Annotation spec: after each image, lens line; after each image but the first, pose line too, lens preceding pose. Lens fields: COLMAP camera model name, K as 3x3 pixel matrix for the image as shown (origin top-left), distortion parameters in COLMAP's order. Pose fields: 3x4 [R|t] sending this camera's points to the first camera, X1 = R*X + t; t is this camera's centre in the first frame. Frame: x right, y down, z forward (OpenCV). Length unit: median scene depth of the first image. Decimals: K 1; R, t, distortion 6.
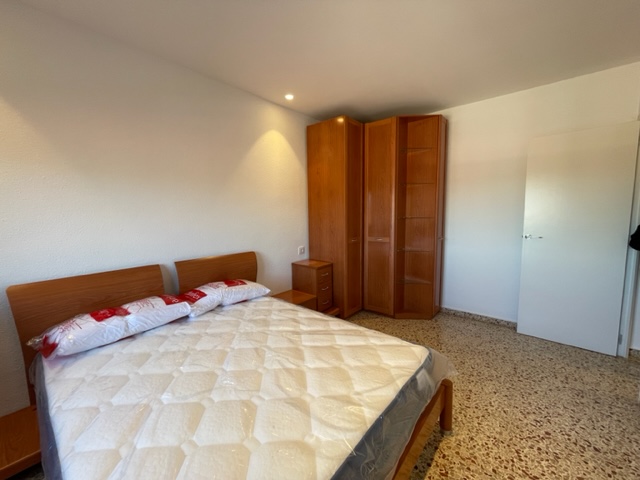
lens RADIAL K [[258.2, 0, 318.2], [0, 258.2, 236.7], [0, 0, 1]] dist [-0.004873, -0.000090]
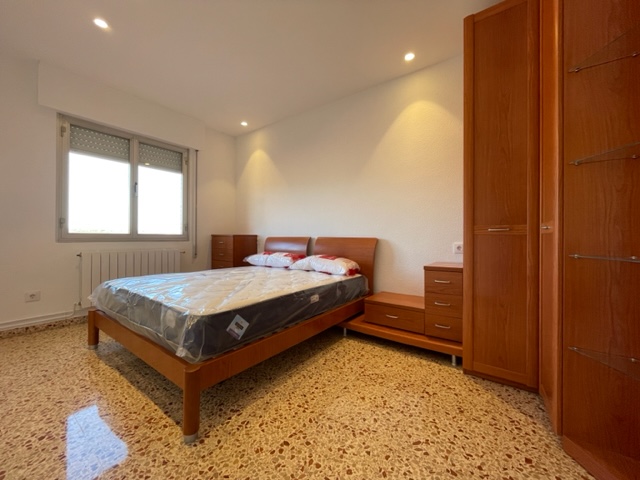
lens RADIAL K [[258.2, 0, 315.6], [0, 258.2, 237.0], [0, 0, 1]] dist [-0.004873, -0.000090]
pose [[0.067359, 0.011527, -0.997662, 1.320872], [-0.104214, 0.994545, 0.004455, 0.136102], [0.992271, 0.103670, 0.068193, 1.304598]]
